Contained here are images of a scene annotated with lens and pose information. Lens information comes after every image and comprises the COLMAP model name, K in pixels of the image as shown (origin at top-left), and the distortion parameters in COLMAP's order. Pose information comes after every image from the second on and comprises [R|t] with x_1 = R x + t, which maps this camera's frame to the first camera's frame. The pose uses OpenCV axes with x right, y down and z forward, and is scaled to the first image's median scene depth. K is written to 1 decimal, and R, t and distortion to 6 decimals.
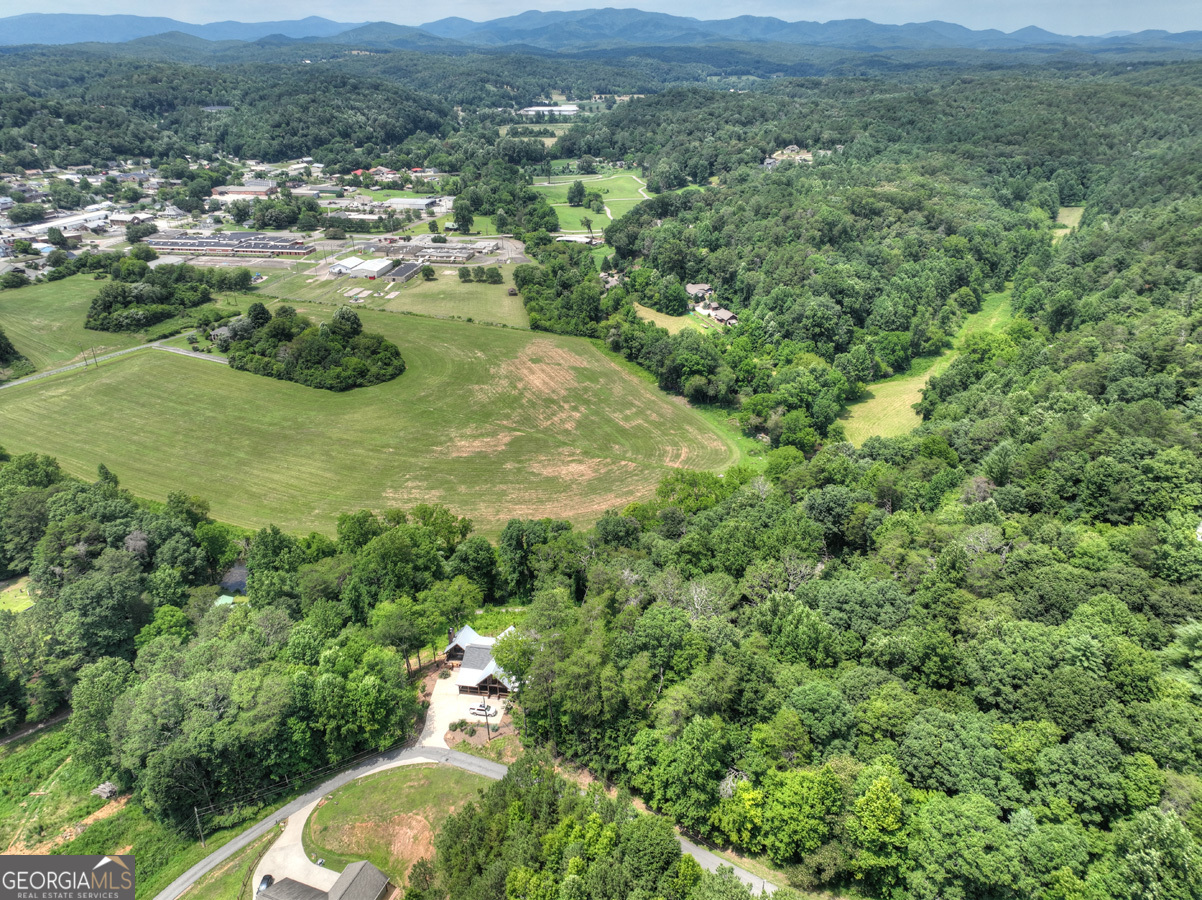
lens RADIAL K [[842.6, 0, 601.0], [0, 842.6, 450.0], [0, 0, 1]] dist [-0.006451, 0.026597]
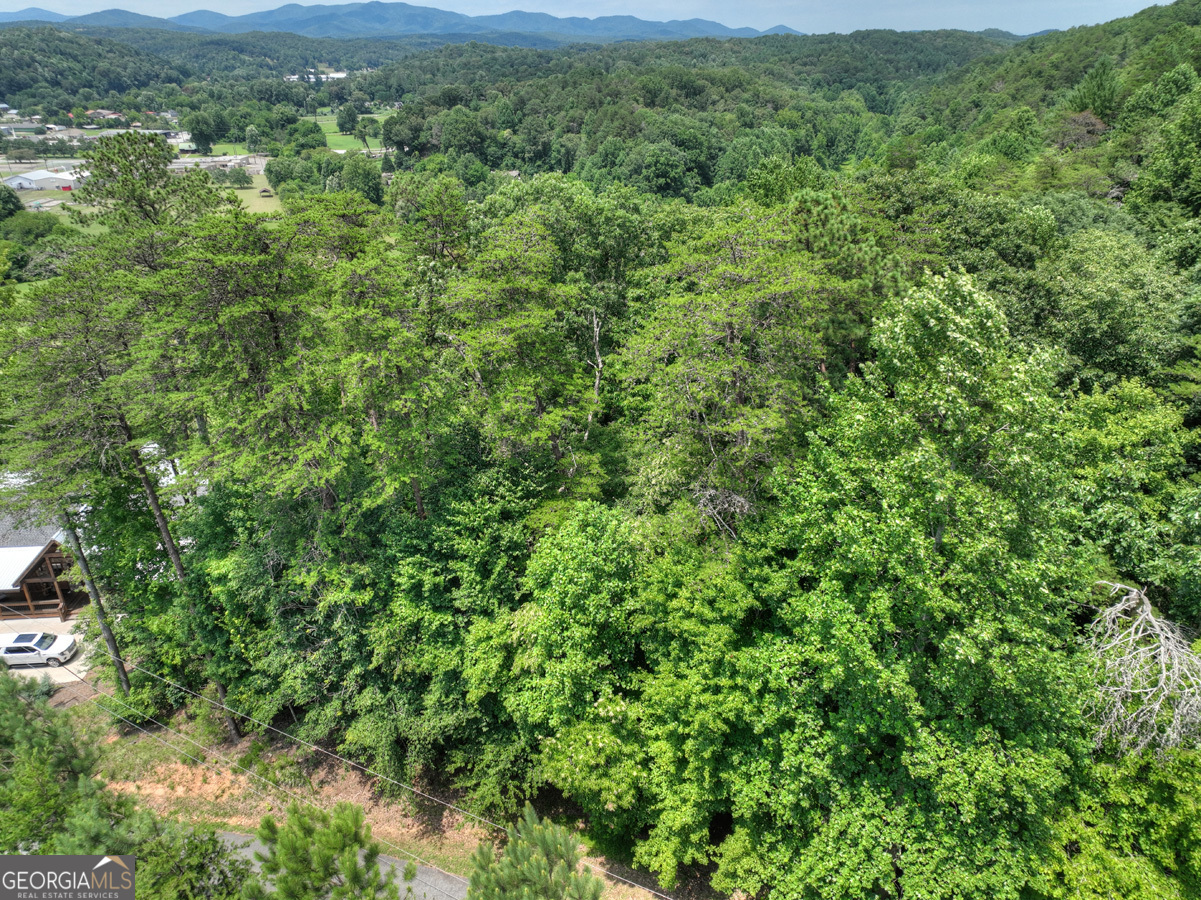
lens RADIAL K [[841.9, 0, 600.5], [0, 841.9, 450.0], [0, 0, 1]] dist [-0.006451, 0.026597]
pose [[0.971293, -0.102573, 0.214636, 0.003564], [0.102870, 0.994646, 0.009816, 0.076232], [-0.214494, 0.012545, 0.976645, 0.191976]]
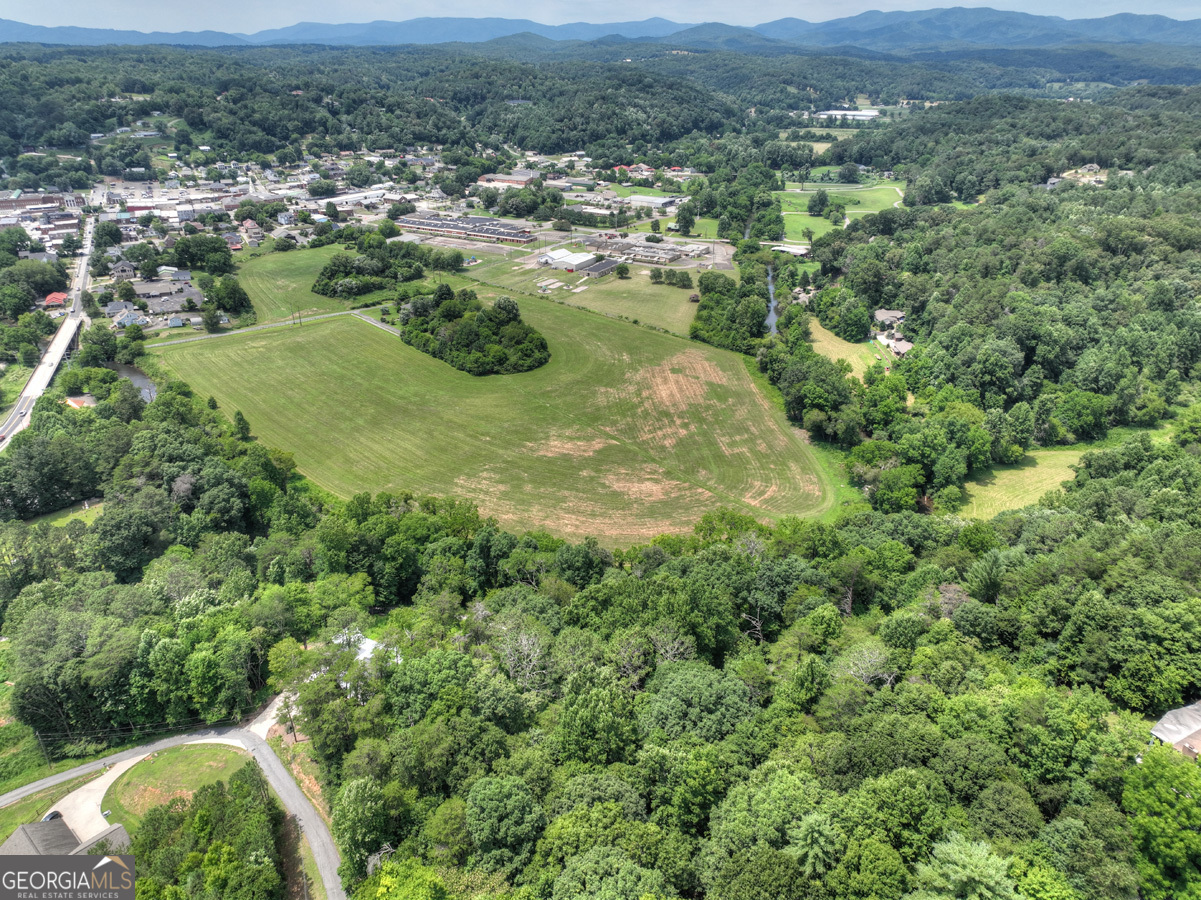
lens RADIAL K [[842.3, 0, 600.5], [0, 842.3, 450.0], [0, 0, 1]] dist [0.001720, 0.013544]
pose [[0.937503, 0.158713, -0.309674, 0.130616], [-0.159038, 0.986972, 0.024368, -0.021737], [0.309507, 0.026405, 0.950531, 0.045291]]
